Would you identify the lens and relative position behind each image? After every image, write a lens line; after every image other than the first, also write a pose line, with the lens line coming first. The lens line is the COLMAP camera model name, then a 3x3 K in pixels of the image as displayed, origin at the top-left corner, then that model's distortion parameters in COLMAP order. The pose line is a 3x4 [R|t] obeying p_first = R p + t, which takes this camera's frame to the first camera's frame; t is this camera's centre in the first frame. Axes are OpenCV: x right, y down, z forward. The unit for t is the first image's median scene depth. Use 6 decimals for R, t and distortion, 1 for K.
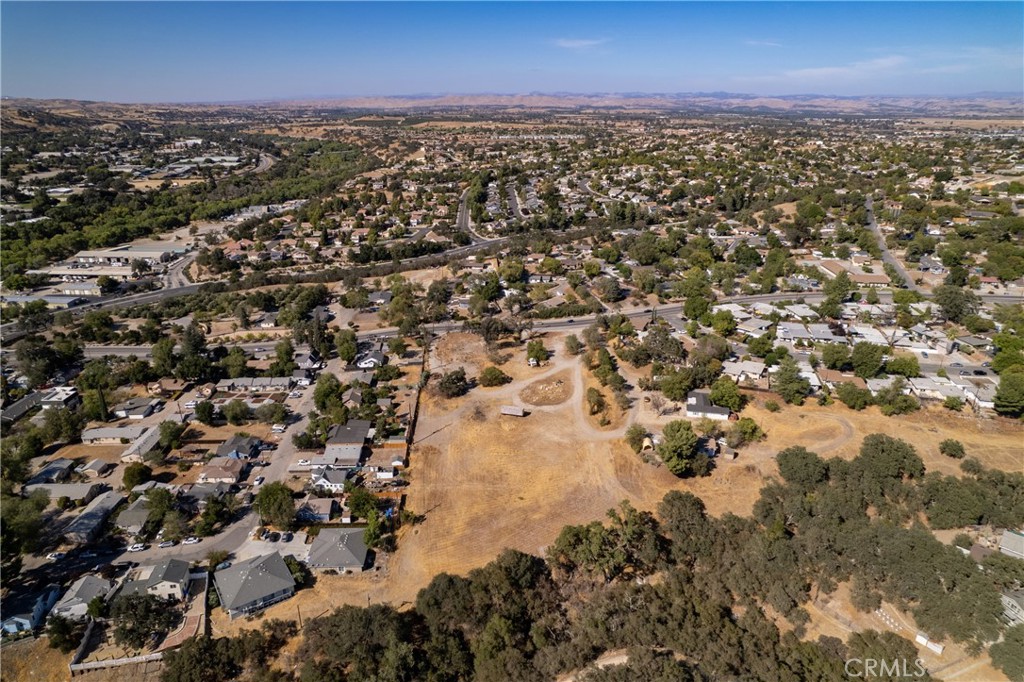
lens RADIAL K [[653.4, 0, 515.8], [0, 653.4, 341.9], [0, 0, 1]] dist [-0.072465, 0.067670]
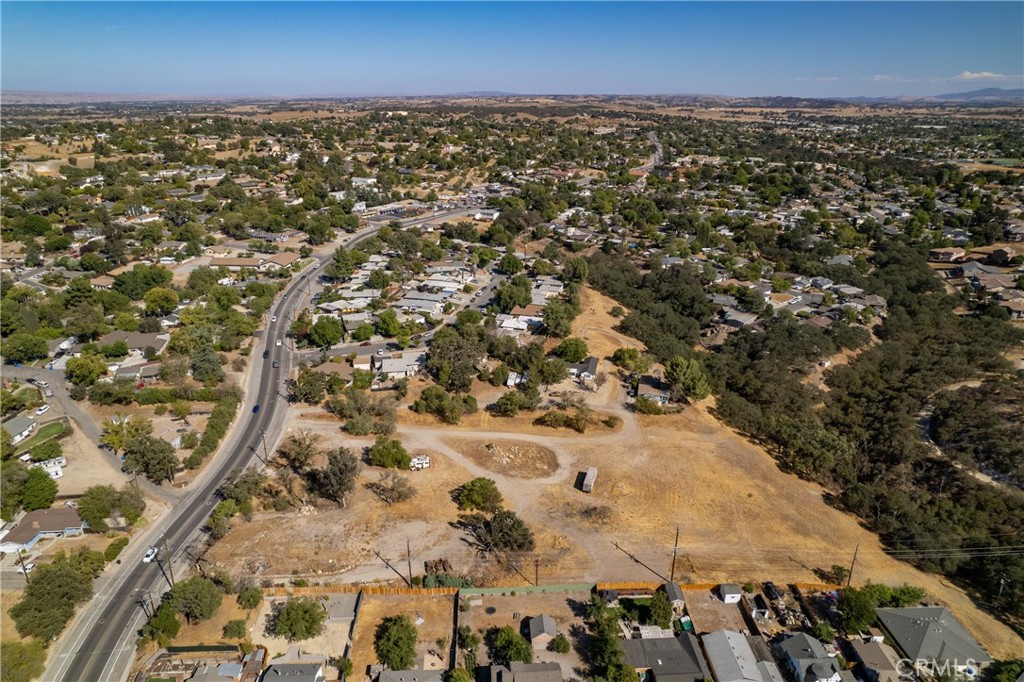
lens RADIAL K [[653.4, 0, 515.8], [0, 653.4, 341.9], [0, 0, 1]] dist [-0.072465, 0.067670]
pose [[0.008473, -0.358136, 0.933631, -0.704345], [0.342486, 0.878234, 0.333778, -0.338481], [-0.939485, 0.316928, 0.130098, 1.023238]]
